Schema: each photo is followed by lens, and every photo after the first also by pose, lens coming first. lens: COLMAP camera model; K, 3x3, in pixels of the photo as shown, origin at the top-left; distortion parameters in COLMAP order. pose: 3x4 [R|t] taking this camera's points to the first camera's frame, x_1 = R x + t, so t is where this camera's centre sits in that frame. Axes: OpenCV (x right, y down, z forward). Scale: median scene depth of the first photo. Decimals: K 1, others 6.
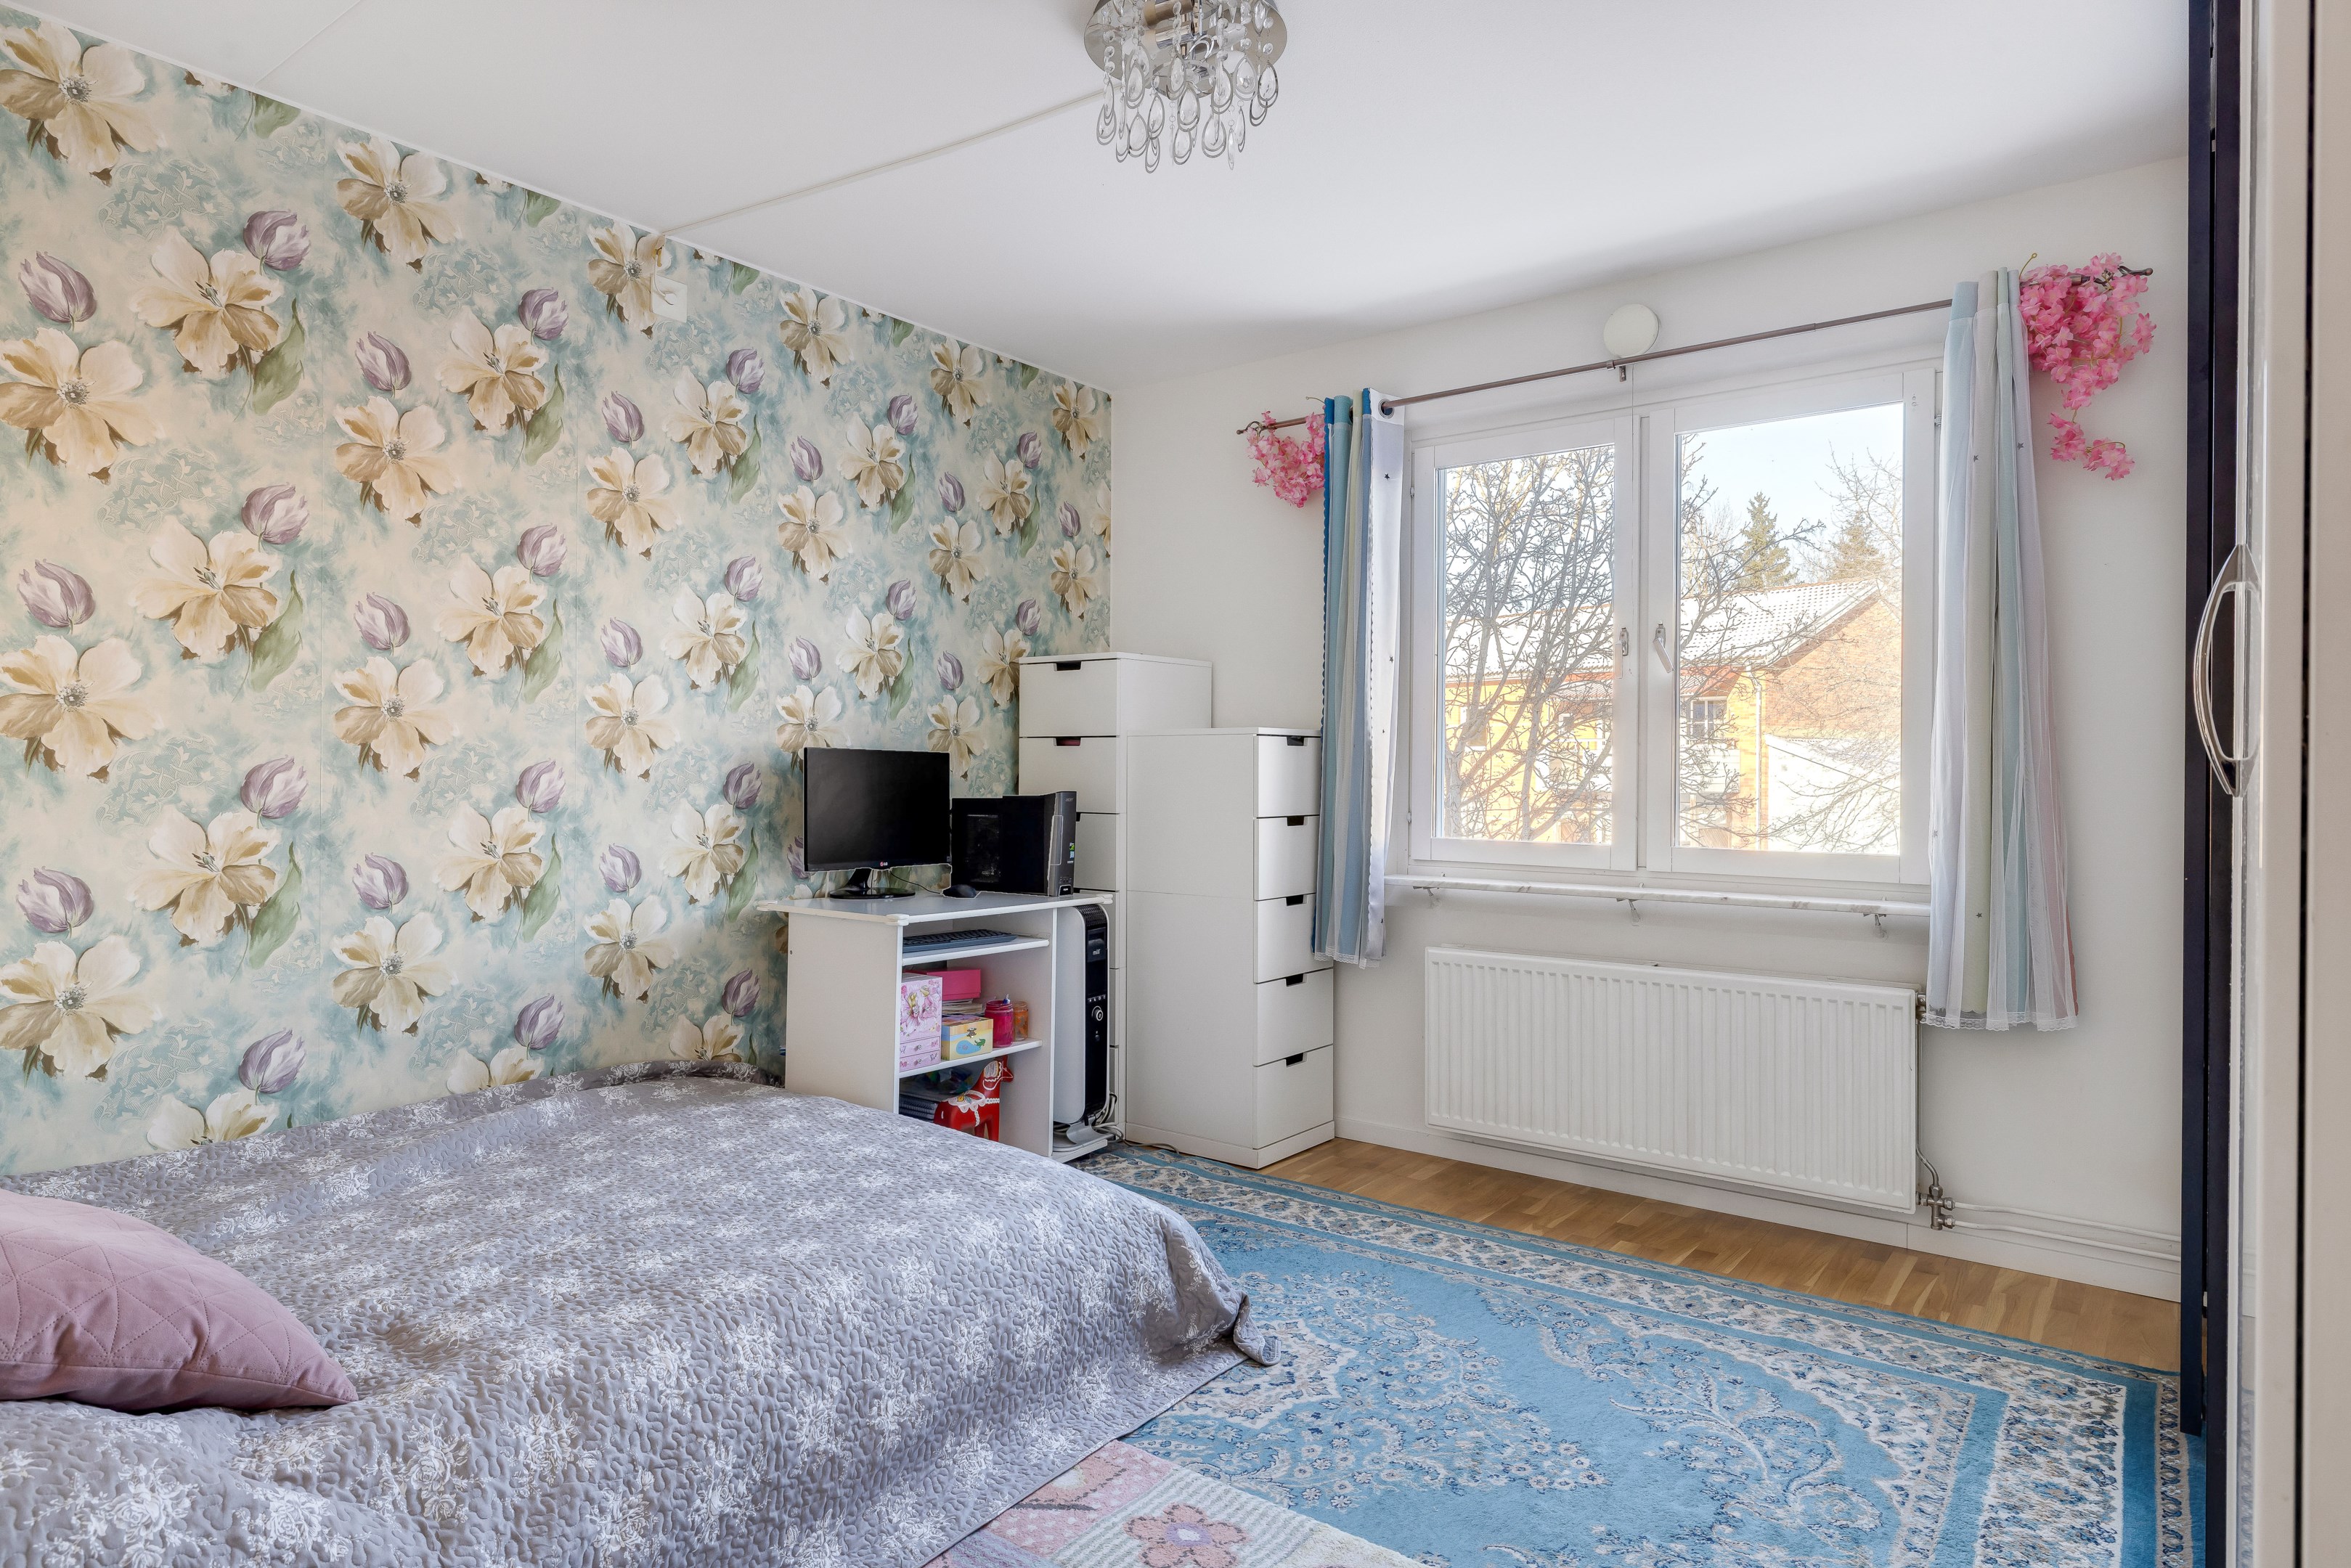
lens RADIAL K [[1366.6, 0, 1174.3], [0, 1366.6, 712.2], [0, 0, 1]] dist [0.004826, -0.000240]
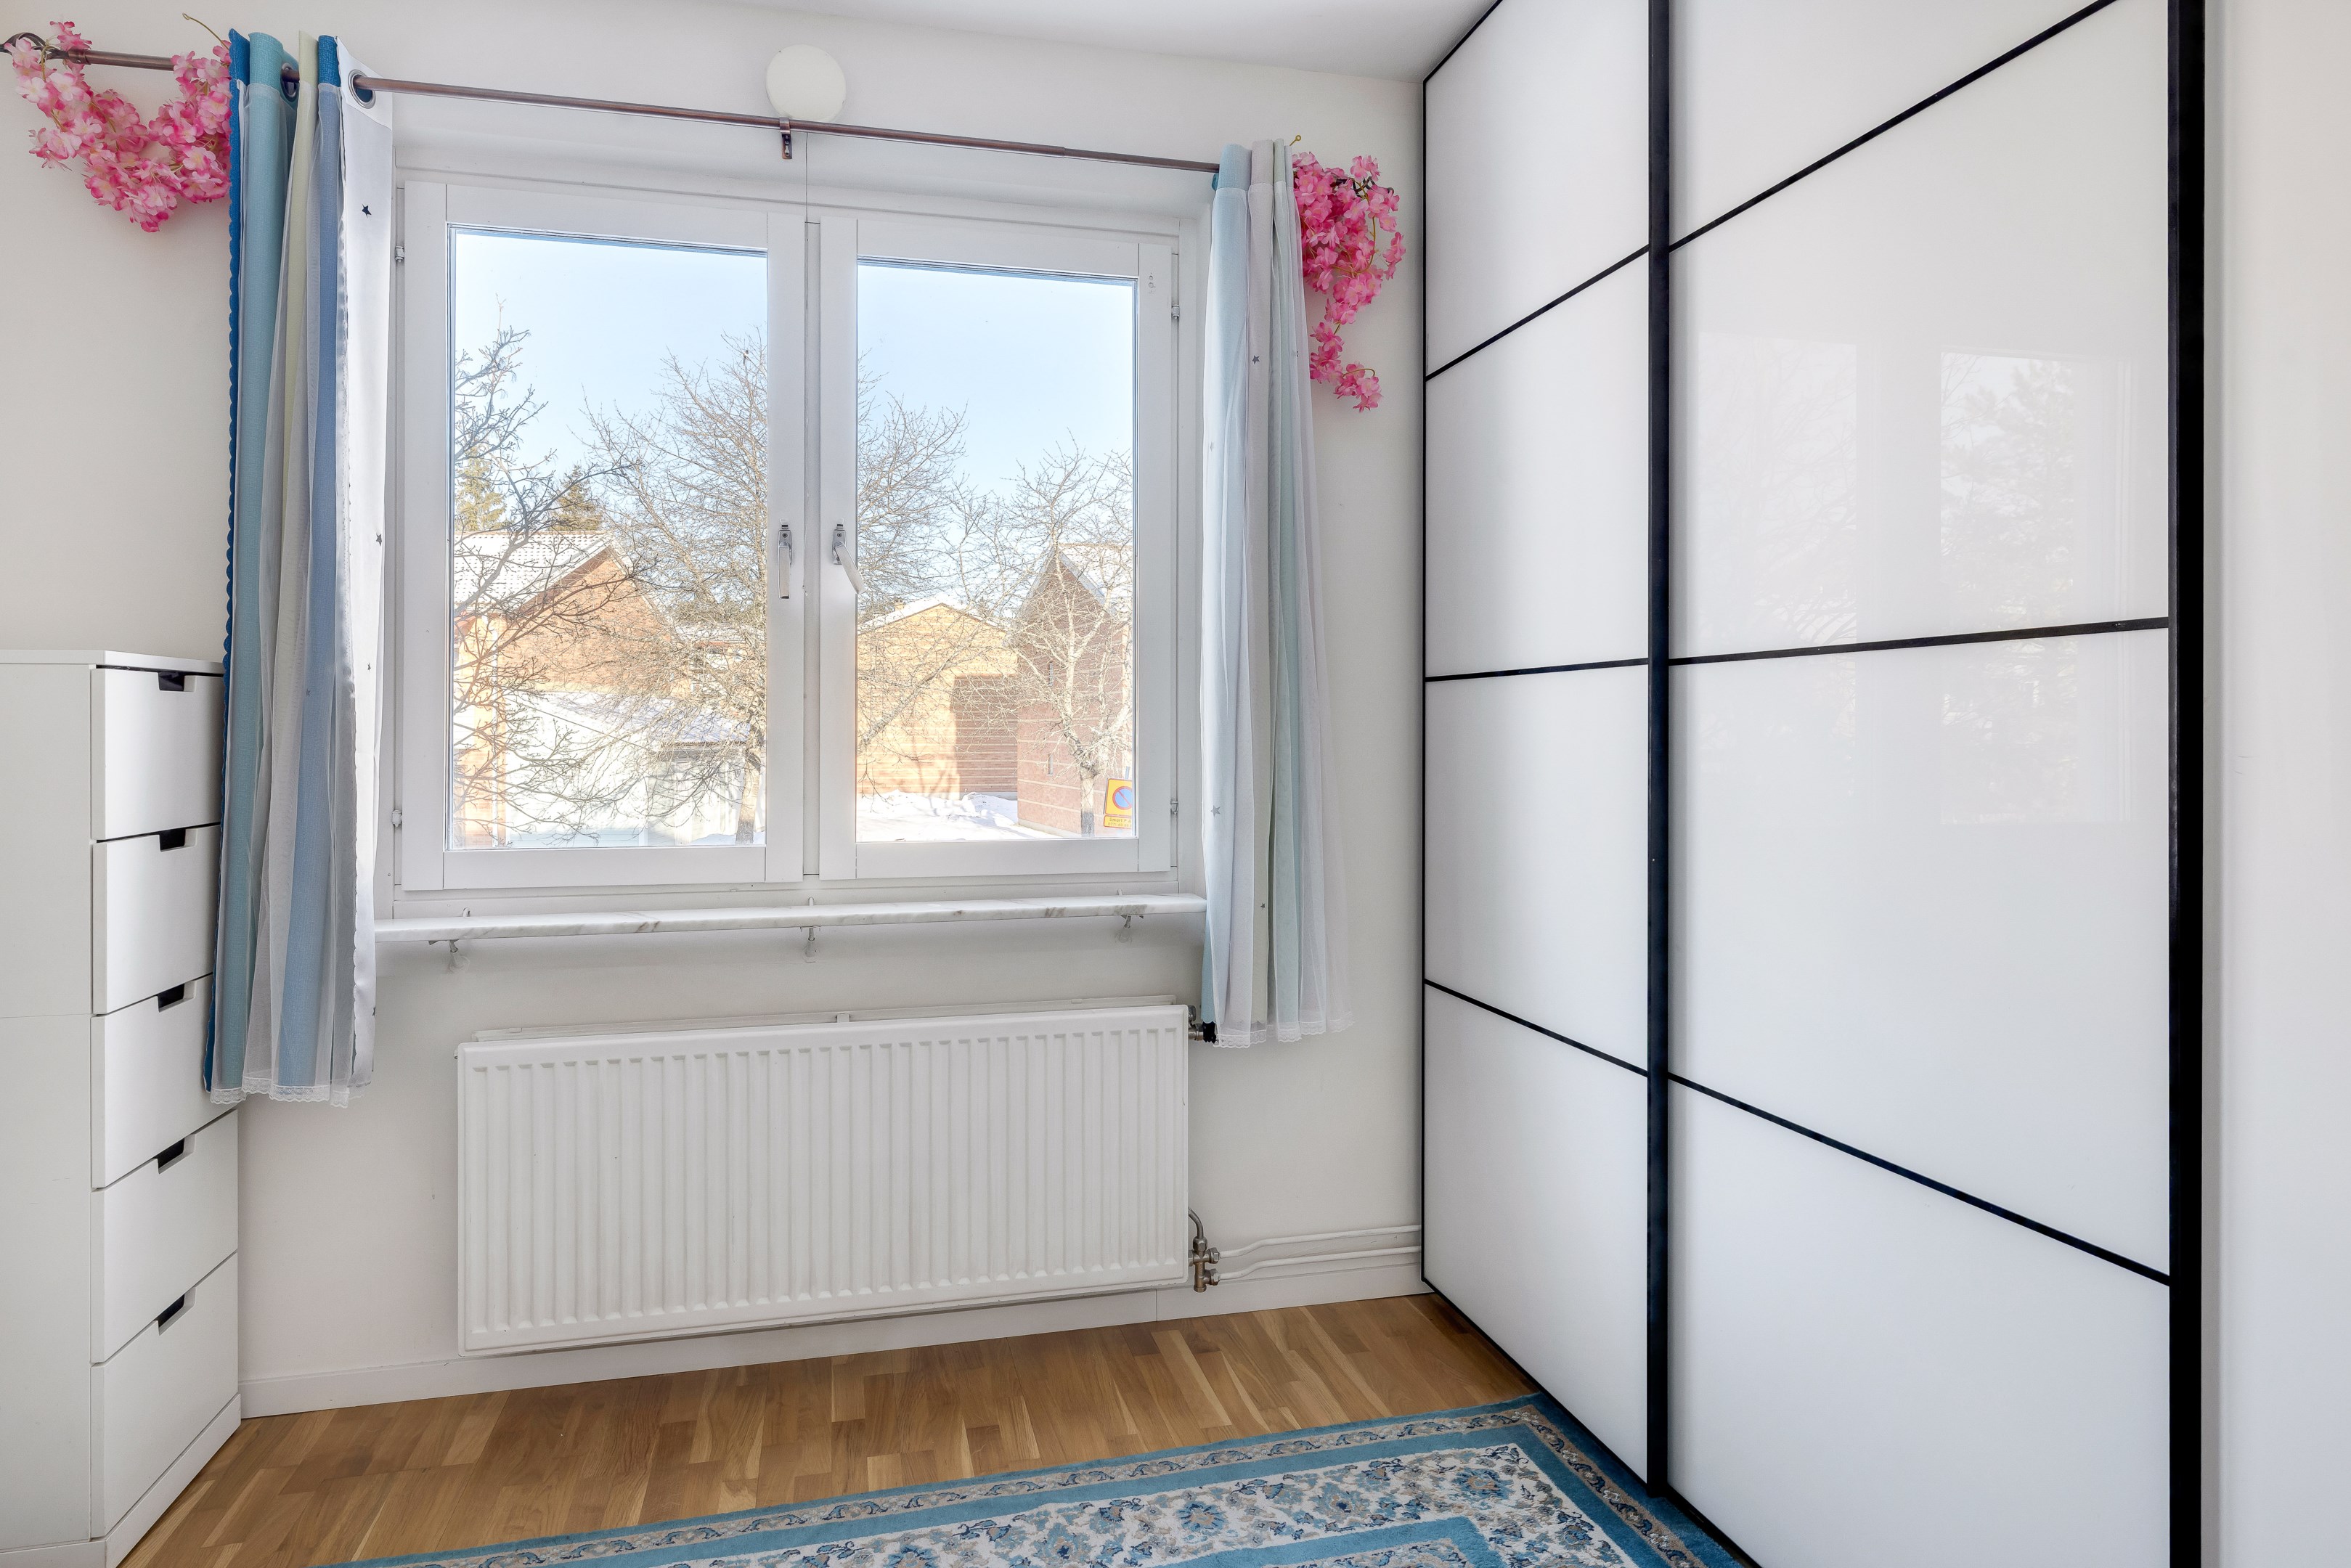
lens RADIAL K [[1366.6, 0, 1174.3], [0, 1366.6, 712.2], [0, 0, 1]] dist [0.004826, -0.000240]
pose [[0.629464, 0.003495, 0.777022, -0.083877], [-0.029598, 0.999372, 0.019483, 0.013559], [-0.776466, -0.035262, 0.629172, 0.459146]]
